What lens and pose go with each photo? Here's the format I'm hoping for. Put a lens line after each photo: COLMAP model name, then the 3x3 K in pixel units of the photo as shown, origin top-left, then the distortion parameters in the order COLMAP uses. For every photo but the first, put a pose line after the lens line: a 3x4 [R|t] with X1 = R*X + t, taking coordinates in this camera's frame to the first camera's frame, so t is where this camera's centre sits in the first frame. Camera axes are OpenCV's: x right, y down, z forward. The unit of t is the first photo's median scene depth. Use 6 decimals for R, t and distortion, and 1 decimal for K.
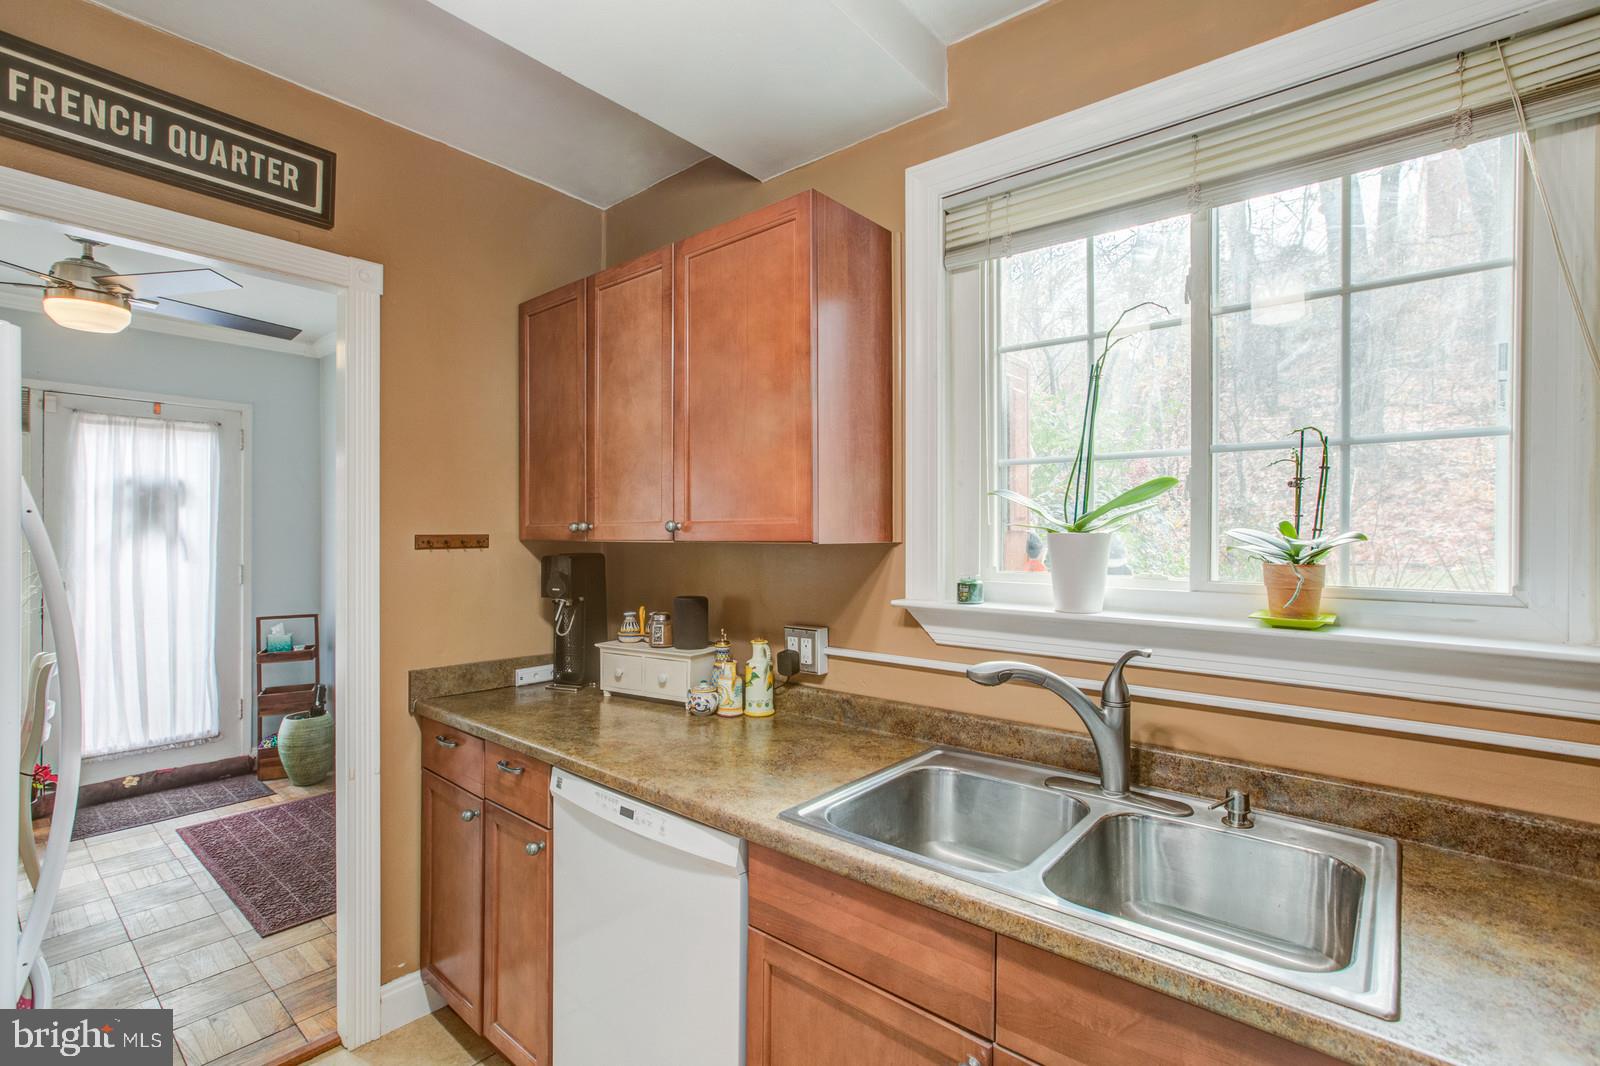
lens RADIAL K [[759.1, 0, 795.1], [0, 759.1, 525.5], [0, 0, 1]] dist [-0.001186, 0.001172]
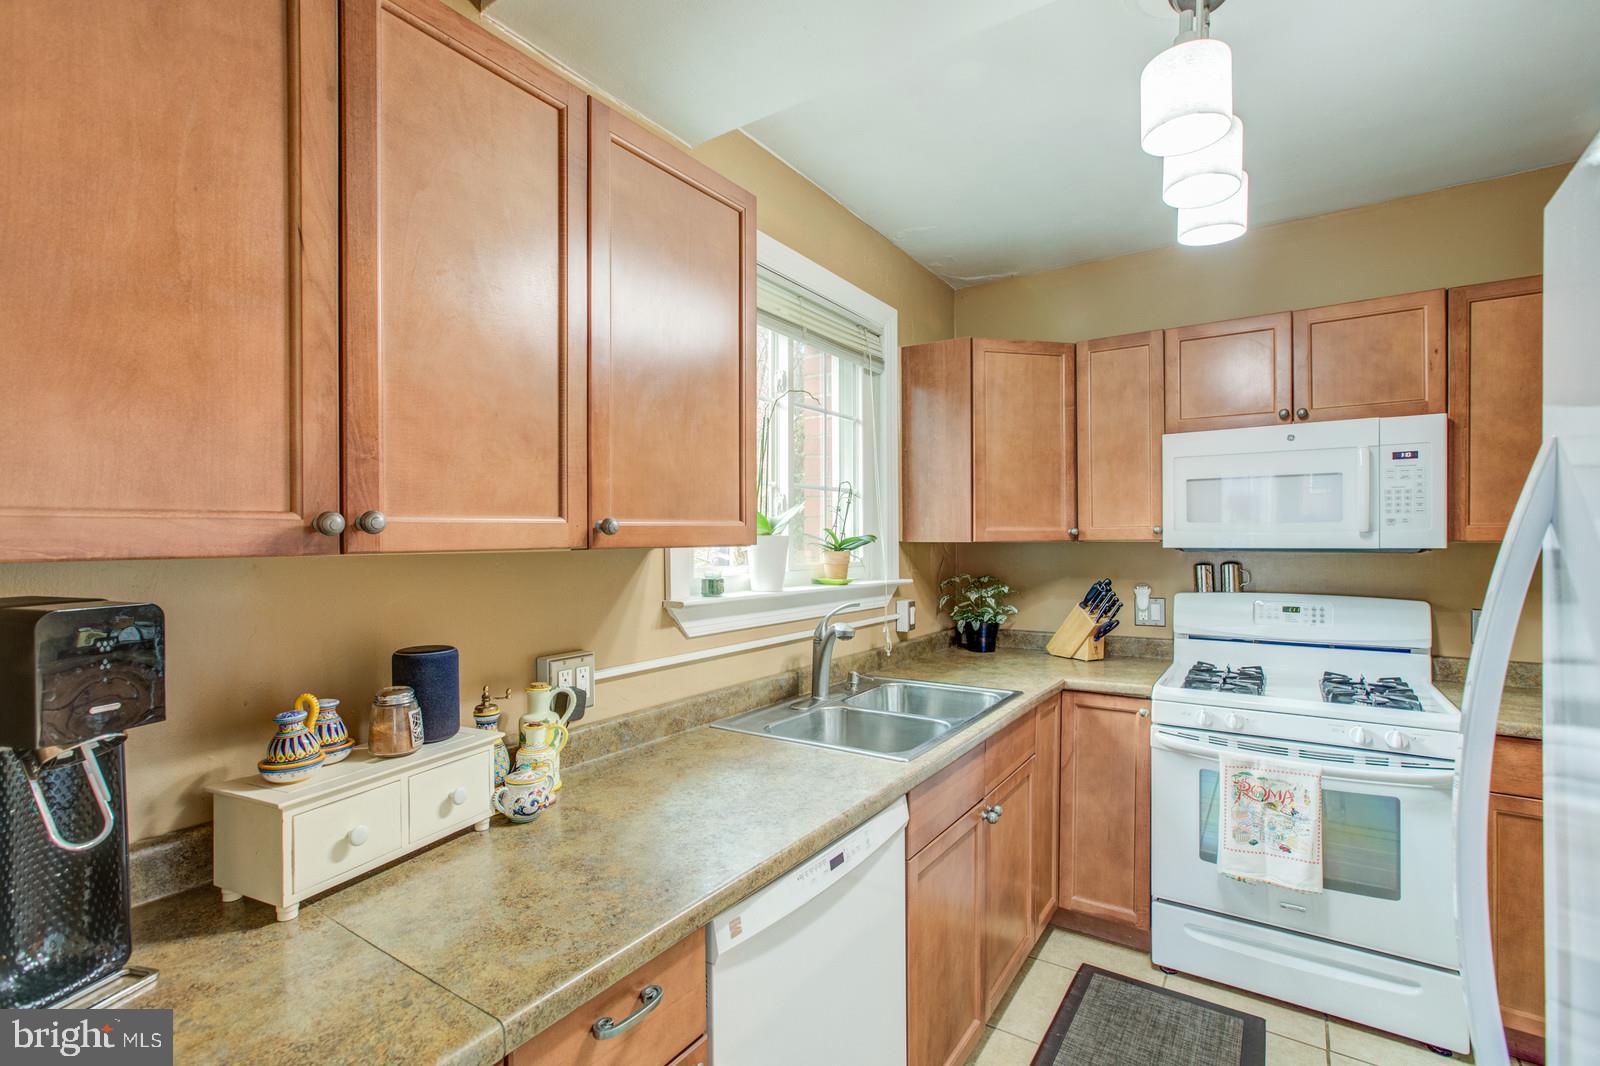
lens RADIAL K [[750.9, 0, 804.8], [0, 750.9, 547.0], [0, 0, 1]] dist [-0.011520, 0.017338]
pose [[-0.145673, -0.004416, 0.989323, -1.001908], [-0.002117, 0.999989, 0.004151, 0.025420], [-0.989331, -0.001490, -0.145680, 1.116306]]
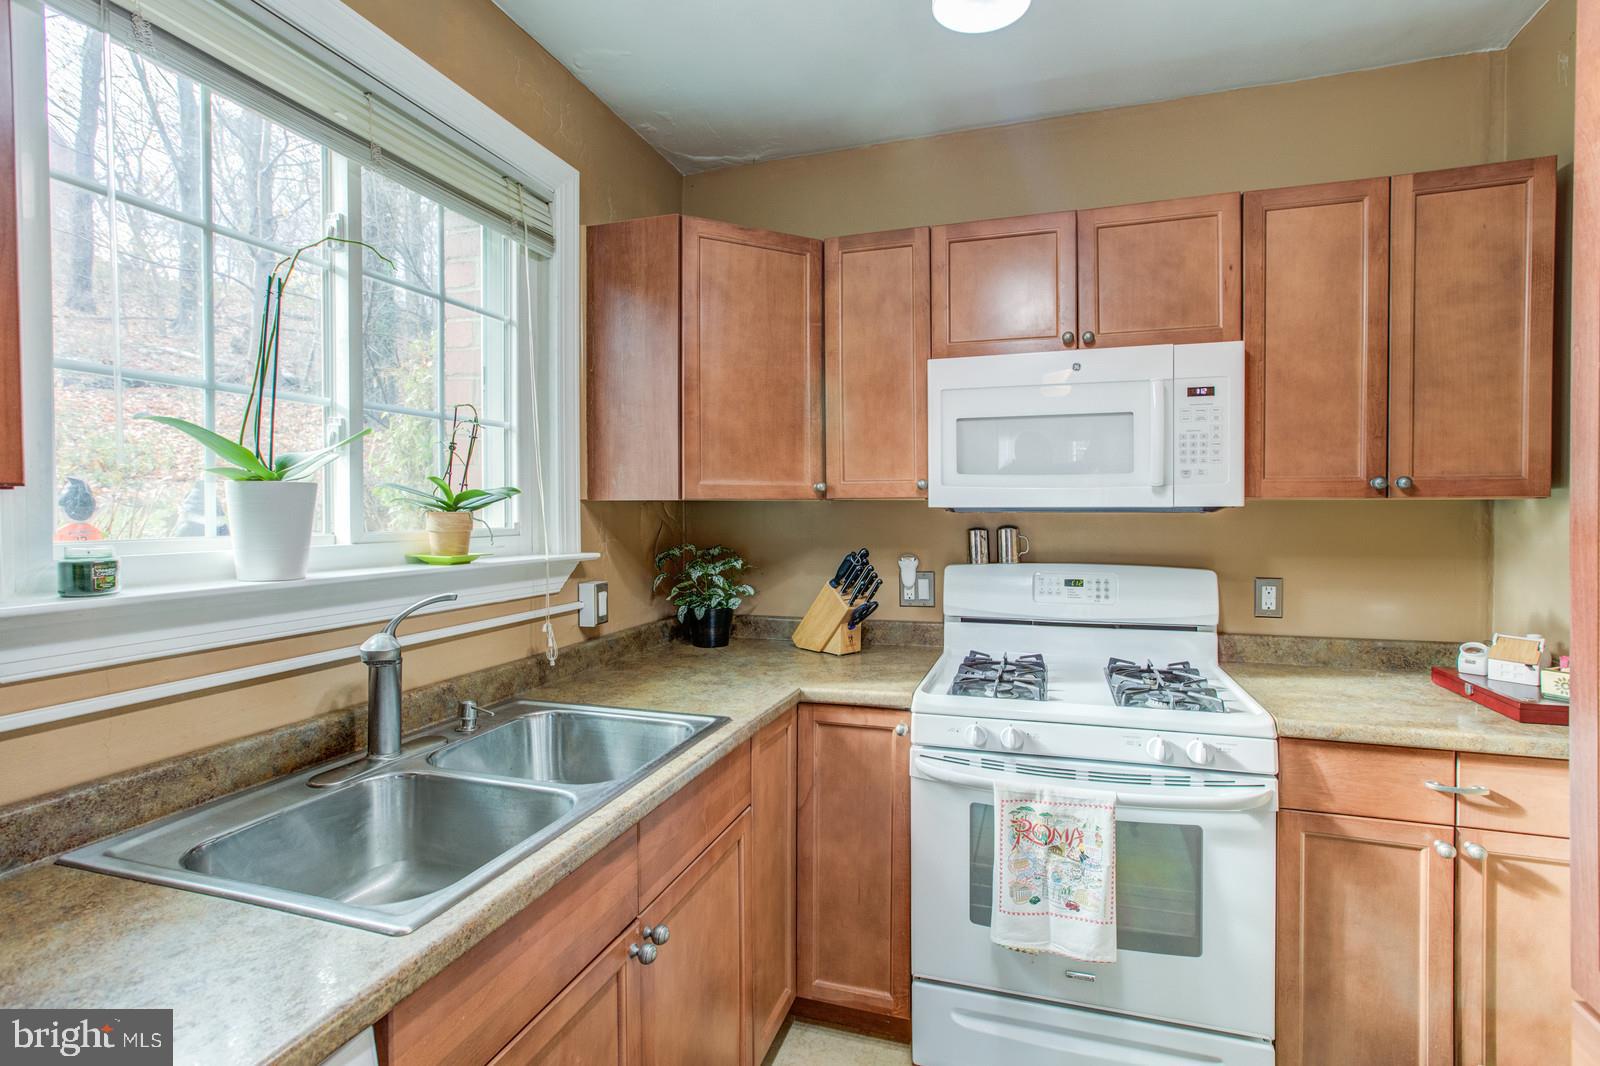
lens RADIAL K [[759.1, 0, 795.1], [0, 759.1, 525.5], [0, 0, 1]] dist [-0.001186, 0.001172]
pose [[-0.379952, -0.013960, 0.924901, -0.572096], [0.000594, 0.999882, 0.015336, 0.043495], [-0.925006, 0.006377, -0.379899, 0.780126]]
